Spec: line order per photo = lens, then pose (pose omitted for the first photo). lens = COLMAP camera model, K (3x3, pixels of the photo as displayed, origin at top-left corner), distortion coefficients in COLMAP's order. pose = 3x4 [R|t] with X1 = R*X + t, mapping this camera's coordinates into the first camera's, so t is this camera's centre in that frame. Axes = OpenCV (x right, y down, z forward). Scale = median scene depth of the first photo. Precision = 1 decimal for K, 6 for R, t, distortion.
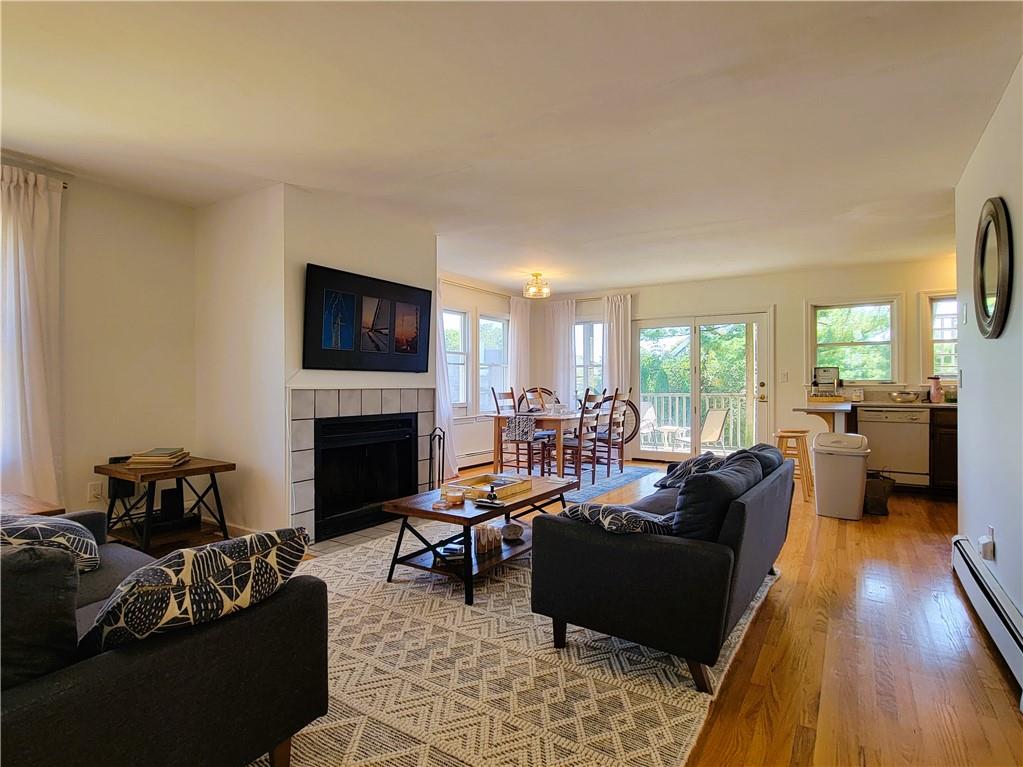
lens RADIAL K [[548.1, 0, 517.8], [0, 548.1, 381.8], [0, 0, 1]] dist [0.000622, -0.002620]
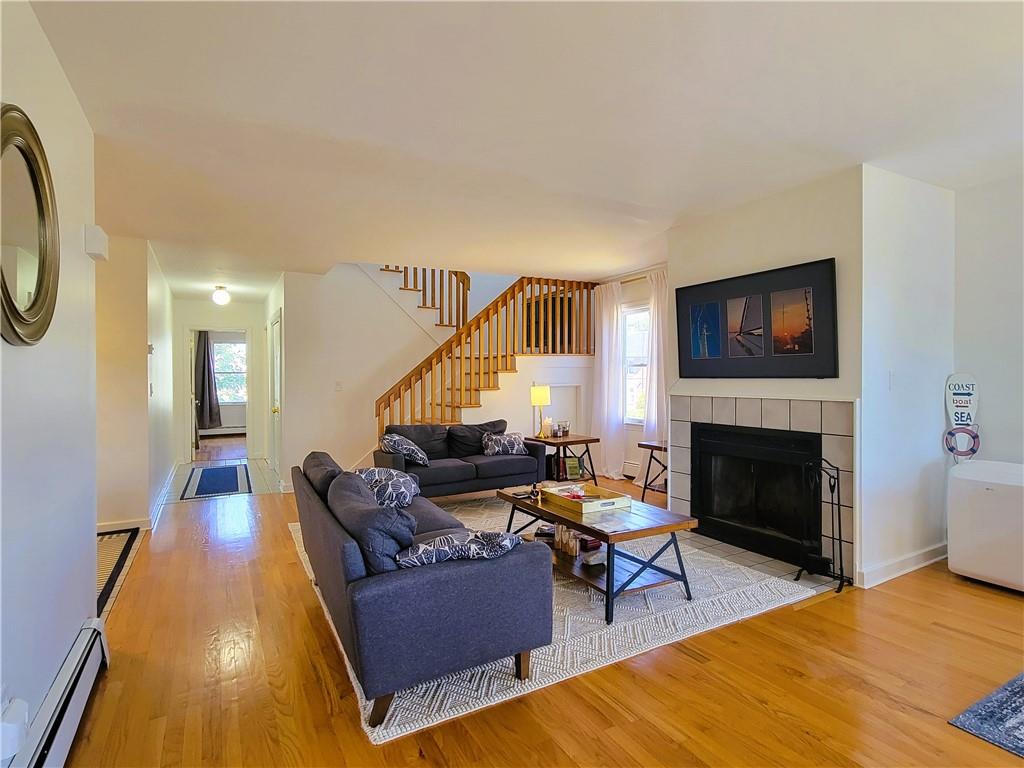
lens RADIAL K [[533.9, 0, 518.6], [0, 533.9, 385.6], [0, 0, 1]] dist [-0.001871, -0.000909]
pose [[-0.475225, 0.012293, -0.879778, 0.527103], [0.005371, 0.999924, 0.011071, -0.014918], [0.879848, 0.000536, -0.475256, 0.833149]]
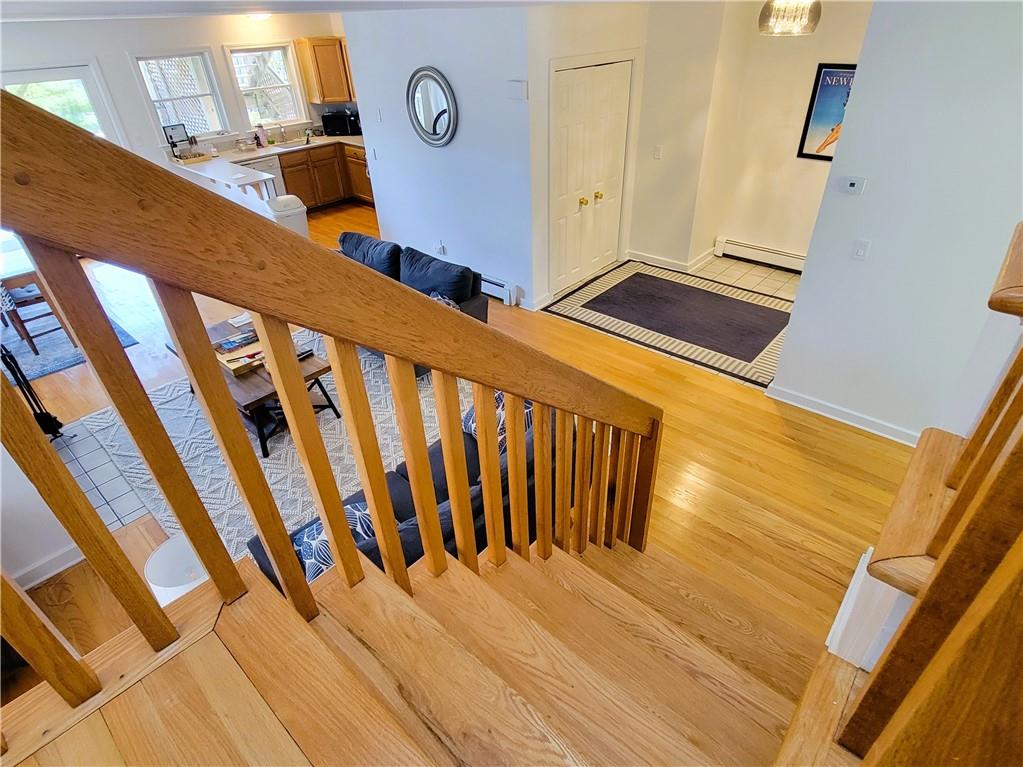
lens RADIAL K [[548.1, 0, 517.8], [0, 548.1, 381.8], [0, 0, 1]] dist [0.000622, -0.002620]
pose [[0.162503, -0.550861, 0.818624, -0.547628], [0.030135, 0.832035, 0.553903, -0.210408], [-0.986248, -0.065342, 0.151808, 0.174401]]
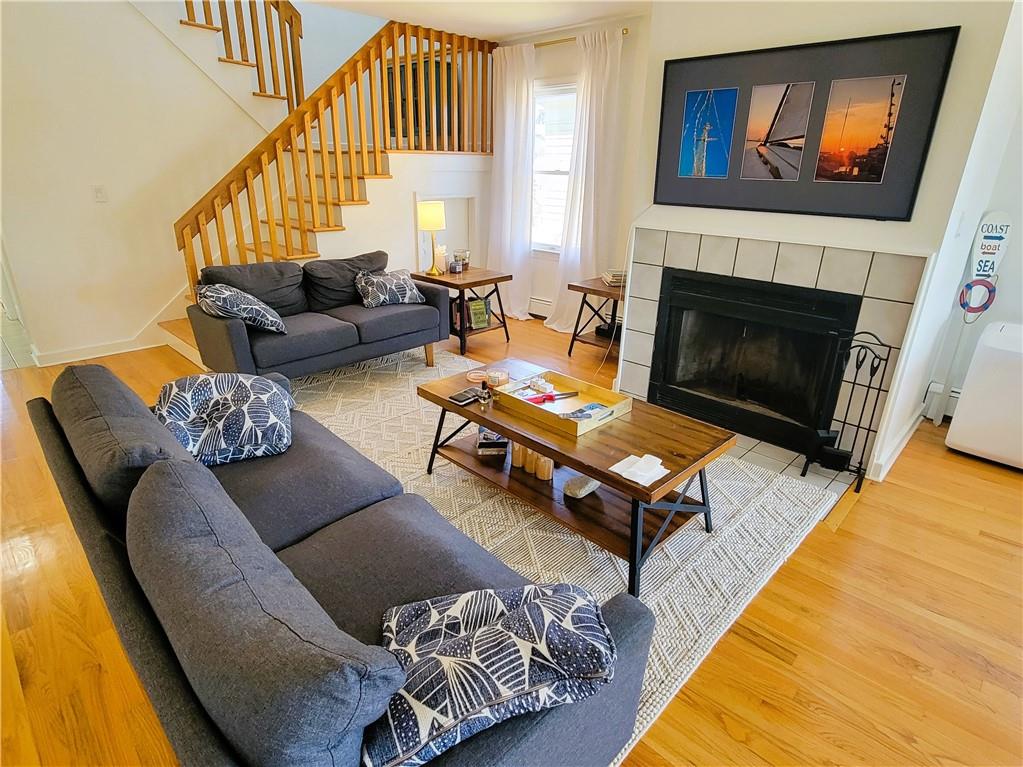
lens RADIAL K [[548.1, 0, 517.8], [0, 548.1, 381.8], [0, 0, 1]] dist [0.000622, -0.002620]
pose [[-0.202961, 0.346562, -0.915806, 0.349274], [-0.023522, 0.933277, 0.358386, -0.043890], [0.978904, 0.094280, -0.181267, 0.653981]]
